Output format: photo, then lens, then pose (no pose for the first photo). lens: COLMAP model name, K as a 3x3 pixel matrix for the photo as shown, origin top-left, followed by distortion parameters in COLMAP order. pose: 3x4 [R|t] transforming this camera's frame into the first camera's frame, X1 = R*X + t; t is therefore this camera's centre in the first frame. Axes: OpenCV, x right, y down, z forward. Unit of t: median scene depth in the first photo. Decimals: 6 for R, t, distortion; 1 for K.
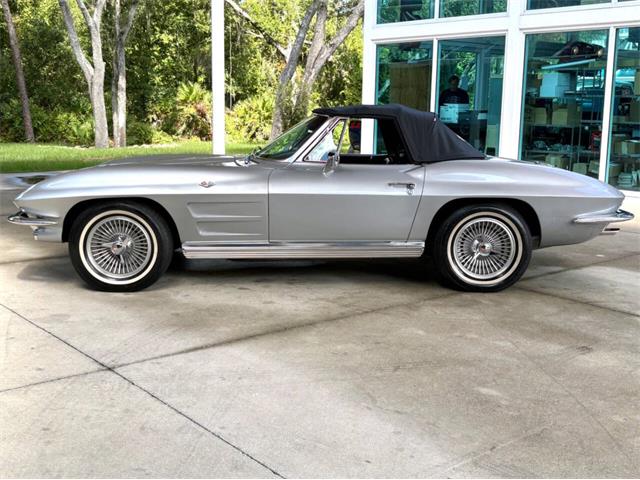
lens RADIAL K [[792.0, 0, 307.0], [0, 792.0, 239.8], [0, 0, 1]] dist [0.007786, -0.034622]
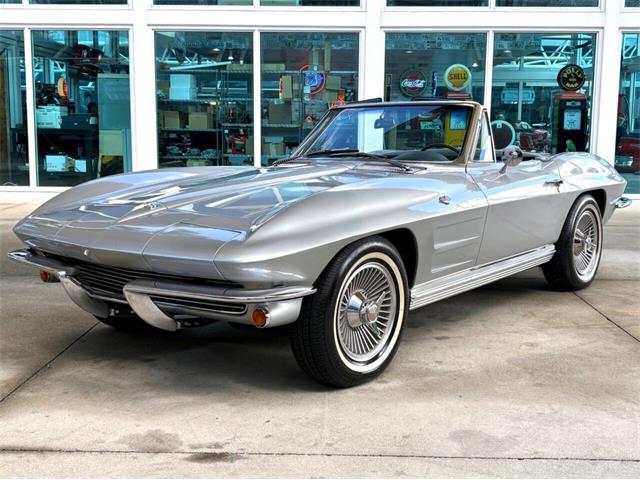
lens RADIAL K [[776.0, 0, 320.0], [0, 776.0, 240.0], [0, 0, 1]] dist [0.140695, -0.480694]
pose [[0.658850, -0.116700, 0.743167, -0.317993], [0.126661, 0.990999, 0.043326, -0.034473], [-0.741534, 0.065585, 0.667702, 0.275255]]
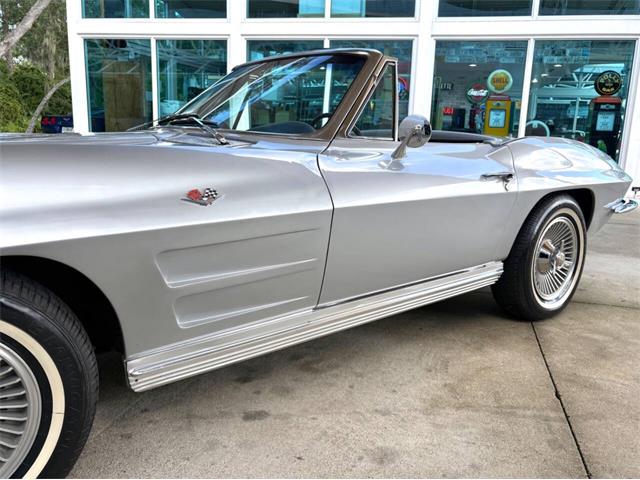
lens RADIAL K [[515.9, 0, 336.3], [0, 515.9, 228.9], [0, 0, 1]] dist [-0.004627, 0.049427]
pose [[0.794697, -0.098898, 0.598895, -0.098985], [0.073883, 0.995062, 0.066281, -0.028985], [-0.602493, -0.008425, 0.798080, 0.339728]]
